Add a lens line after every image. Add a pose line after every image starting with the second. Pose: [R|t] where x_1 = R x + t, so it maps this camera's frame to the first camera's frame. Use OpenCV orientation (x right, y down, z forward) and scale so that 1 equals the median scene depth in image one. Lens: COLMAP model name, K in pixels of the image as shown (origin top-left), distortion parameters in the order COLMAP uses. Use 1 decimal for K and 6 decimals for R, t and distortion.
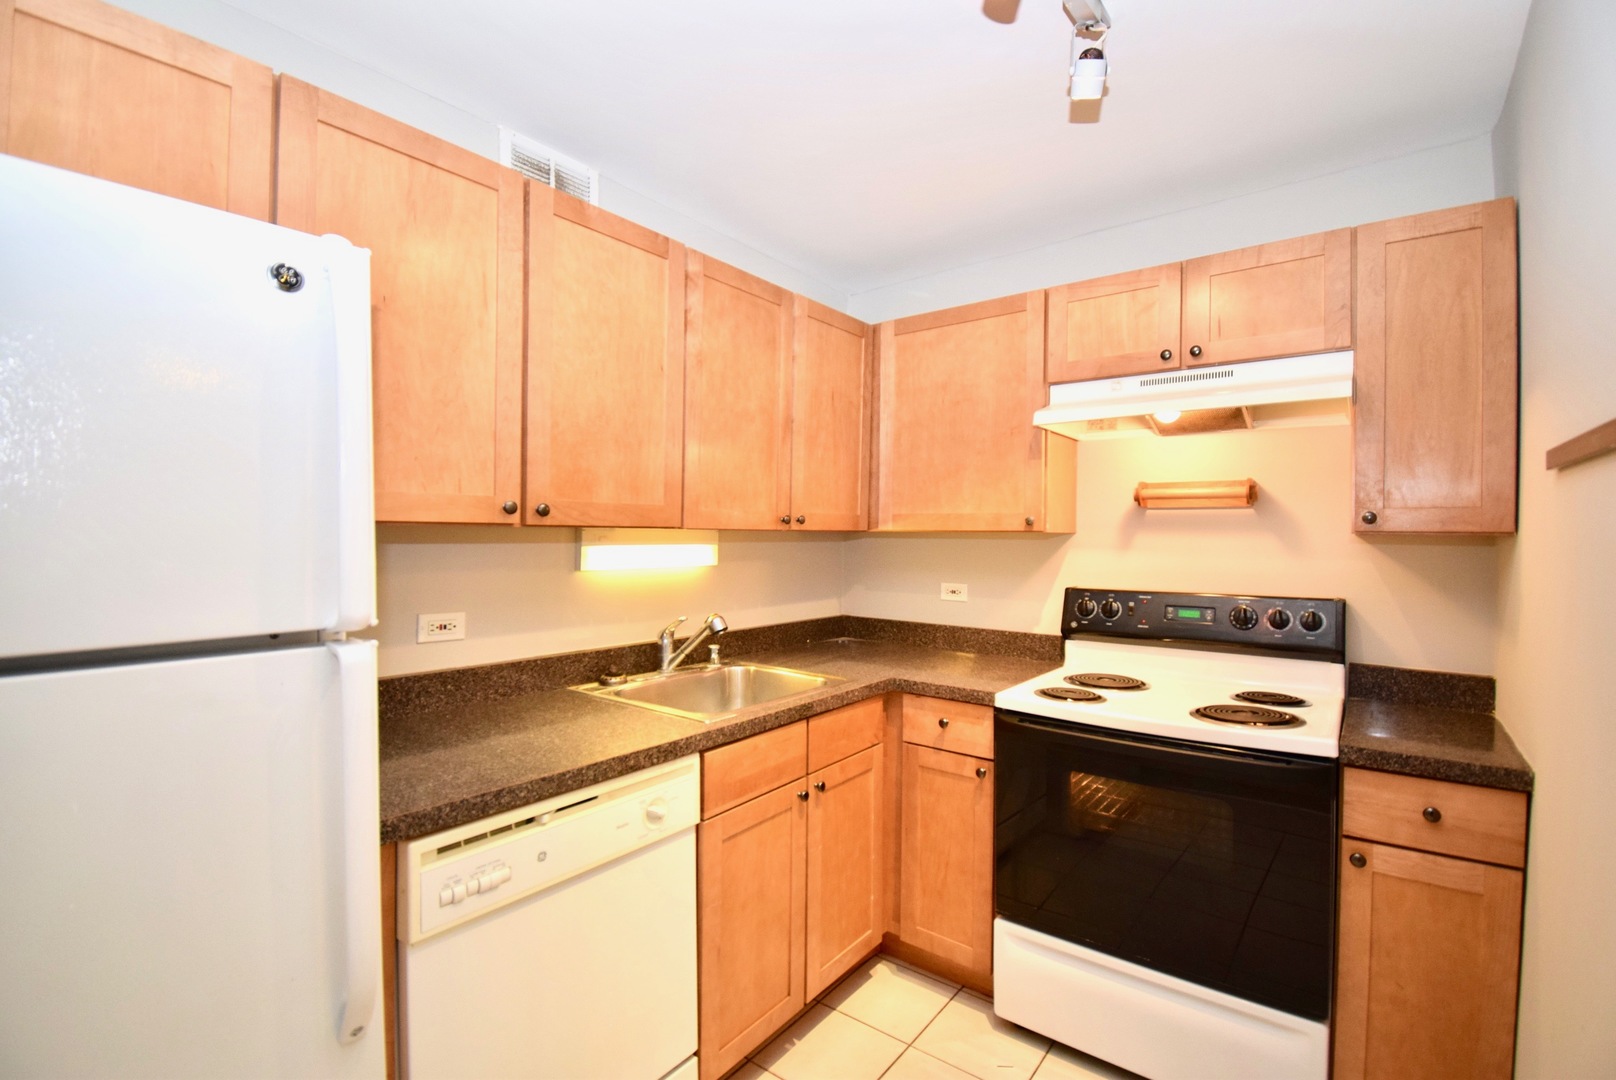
lens RADIAL K [[716.5, 0, 813.4], [0, 716.5, 538.1], [0, 0, 1]] dist [0.016586, -0.026898]
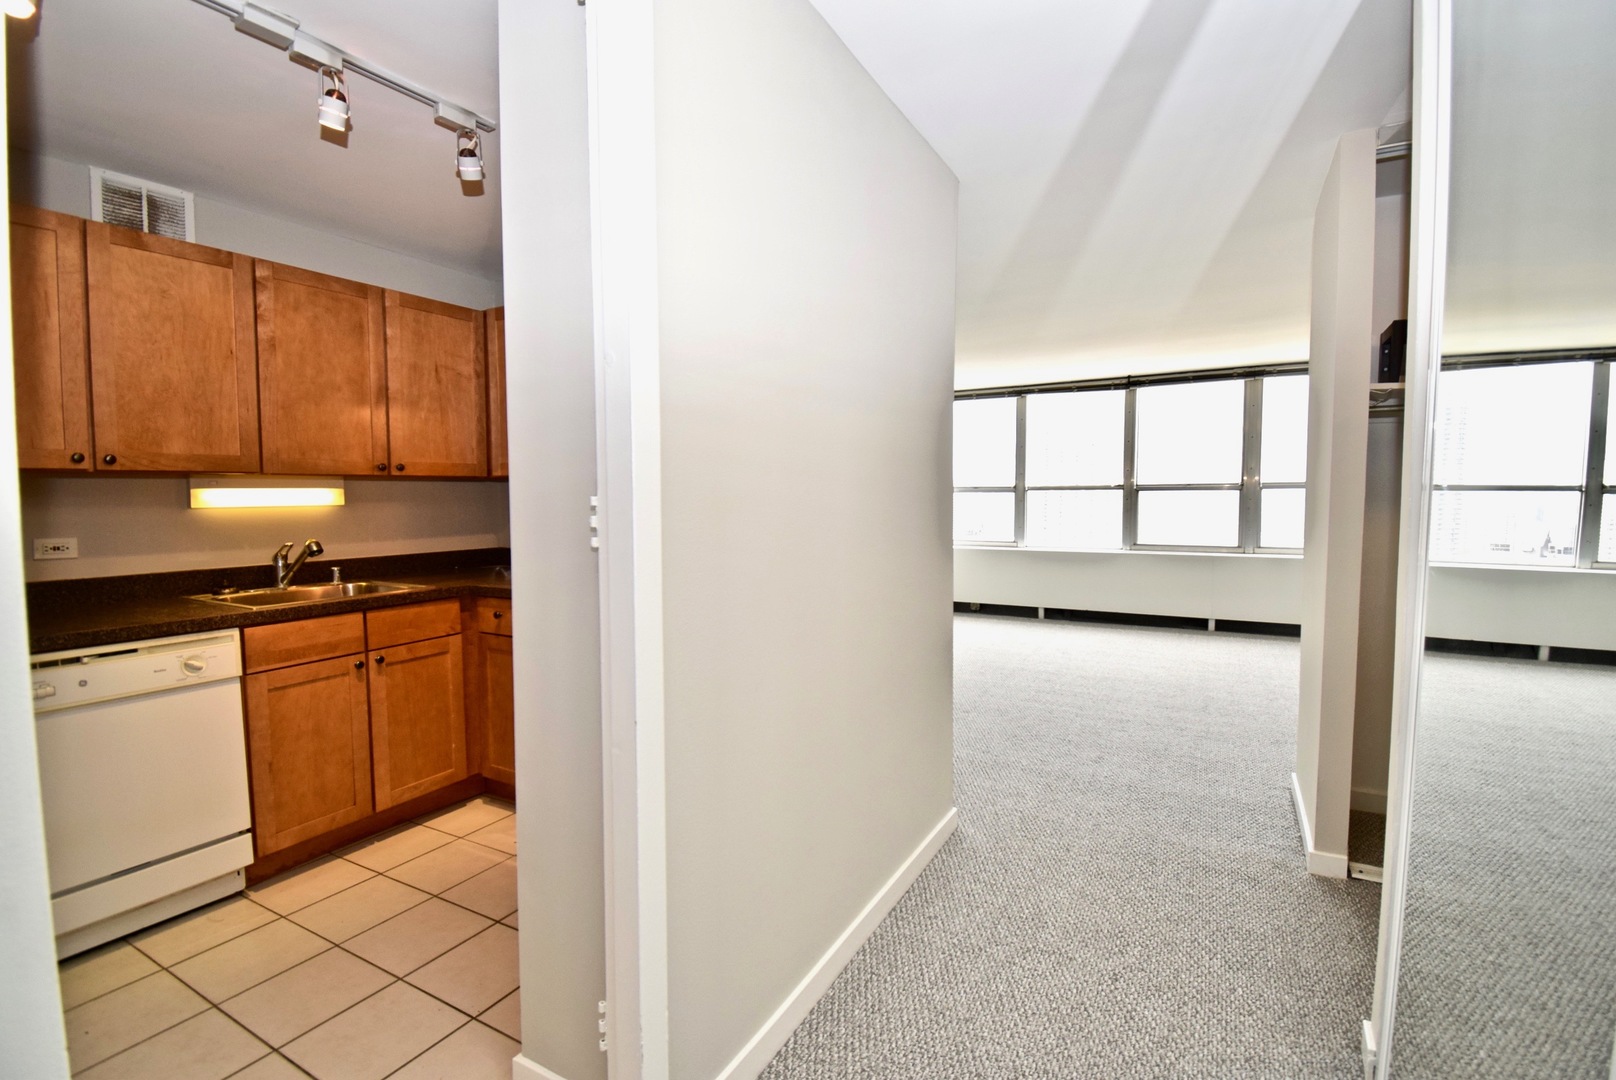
lens RADIAL K [[716.5, 0, 813.4], [0, 716.5, 538.1], [0, 0, 1]] dist [0.016586, -0.026898]
pose [[0.988247, -0.023868, 0.150989, 0.617521], [0.015015, 0.998115, 0.059502, 0.042603], [-0.152124, -0.056536, 0.986743, -0.465317]]
